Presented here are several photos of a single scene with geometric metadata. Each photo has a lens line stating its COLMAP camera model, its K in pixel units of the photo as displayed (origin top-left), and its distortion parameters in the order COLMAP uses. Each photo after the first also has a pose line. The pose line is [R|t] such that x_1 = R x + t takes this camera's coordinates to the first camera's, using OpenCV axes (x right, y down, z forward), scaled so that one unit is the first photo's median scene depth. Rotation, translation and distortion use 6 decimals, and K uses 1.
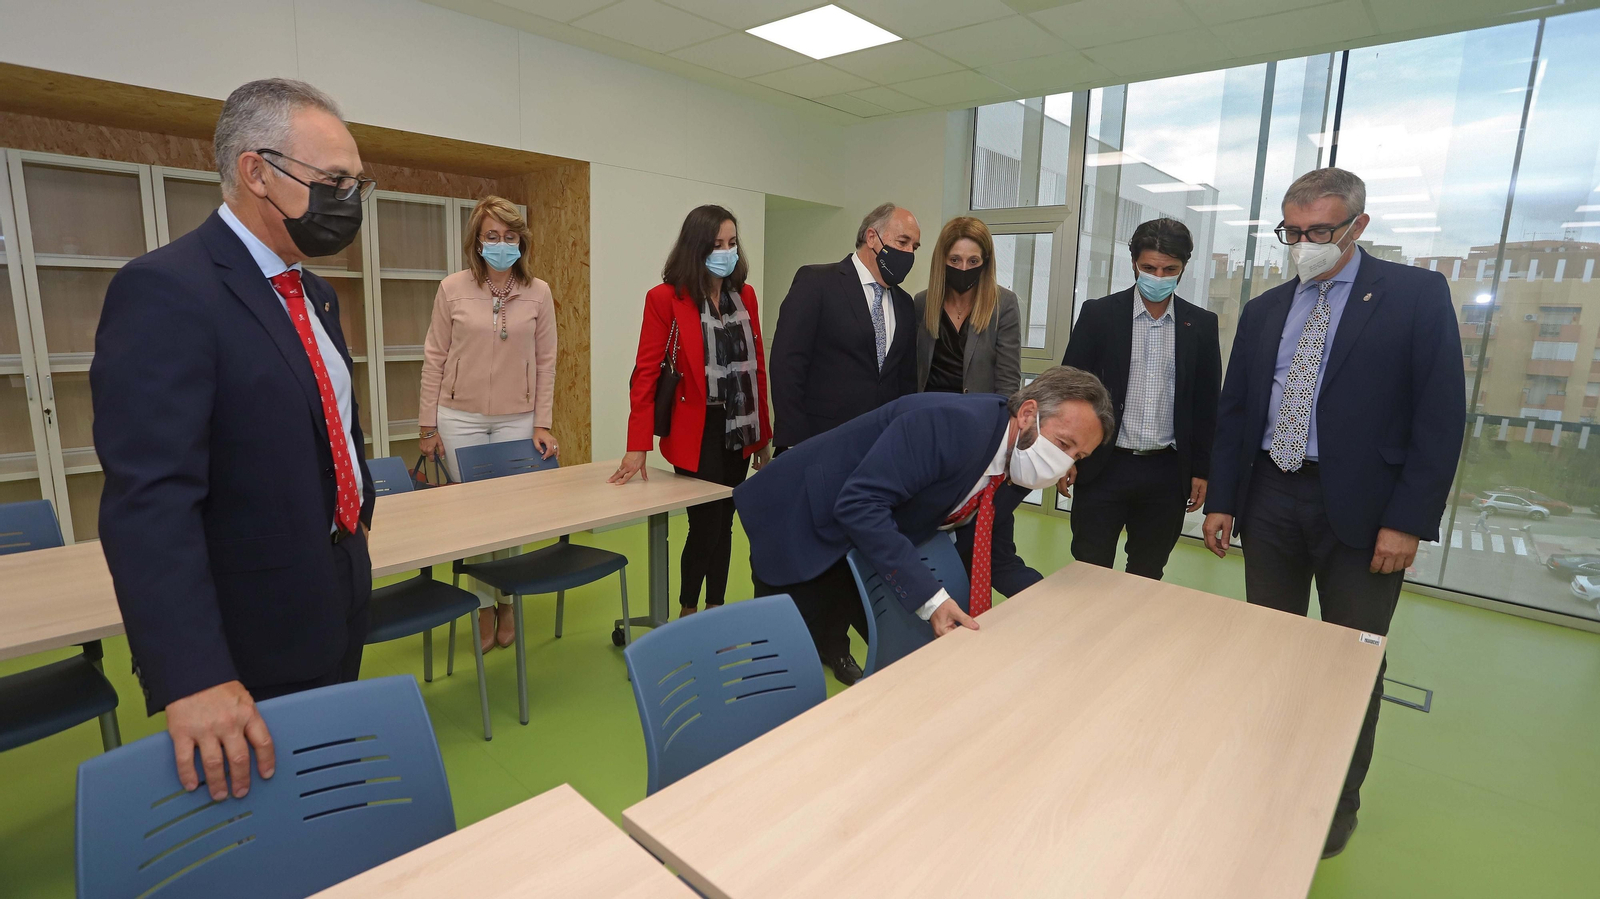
lens RADIAL K [[757.3, 0, 798.5], [0, 757.3, 440.4], [0, 0, 1]] dist [0.000249, 0.000039]
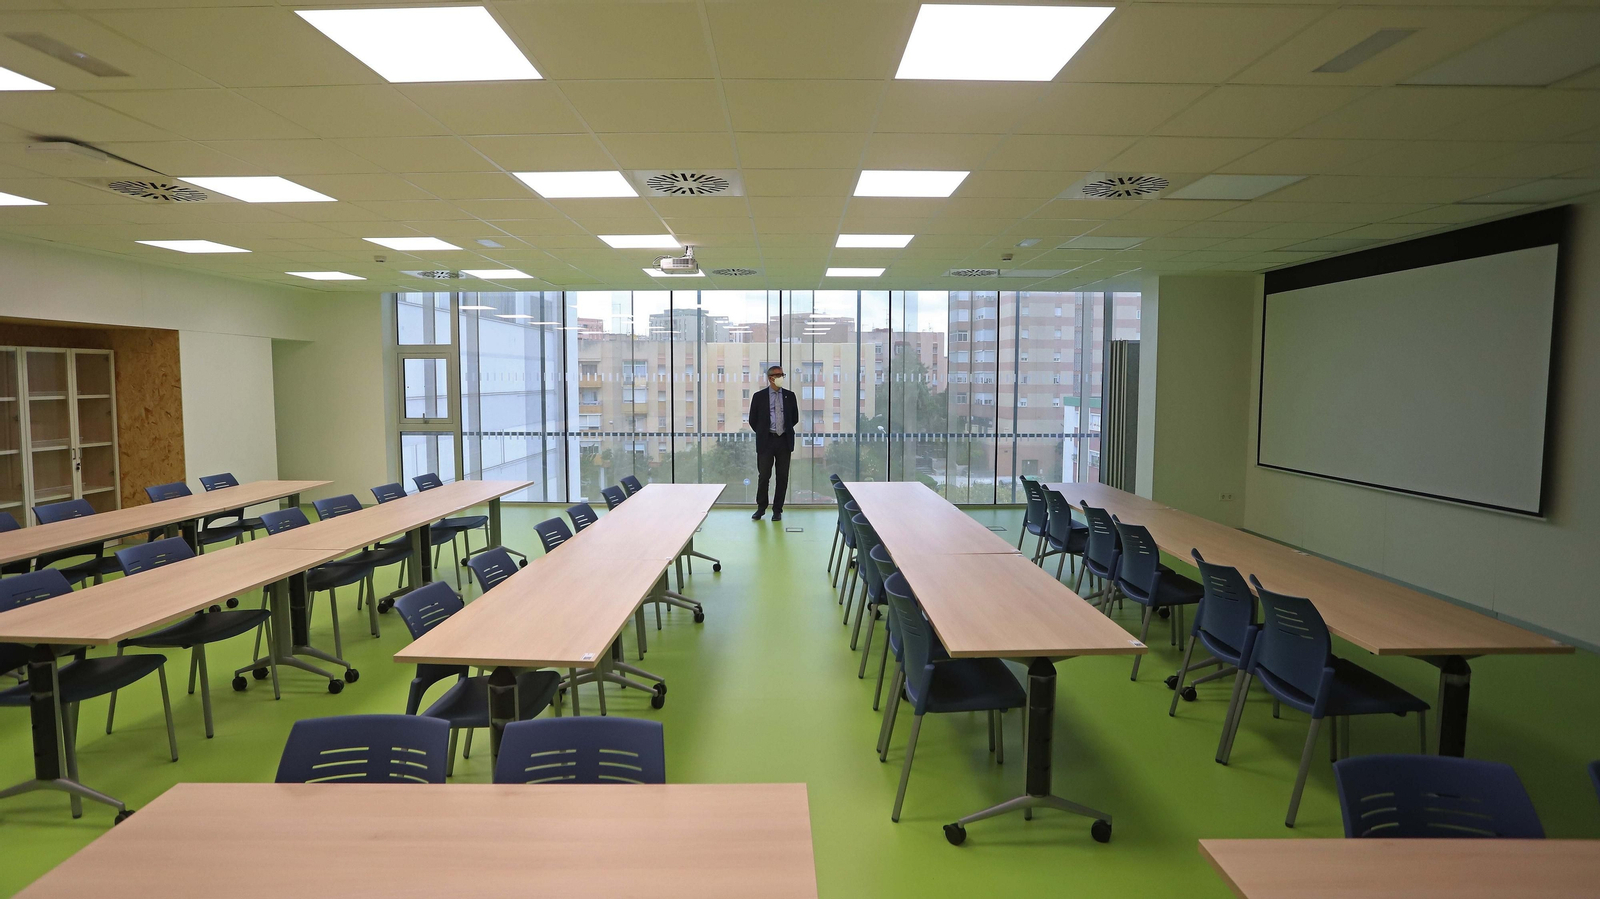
lens RADIAL K [[850.2, 0, 800.4], [0, 850.2, 446.9], [0, 0, 1]] dist [-0.000714, -0.000086]
pose [[0.740421, -0.076964, 0.667722, -0.524782], [0.134031, 0.990378, -0.034469, 0.158581], [-0.658644, 0.115017, 0.743612, -1.346562]]
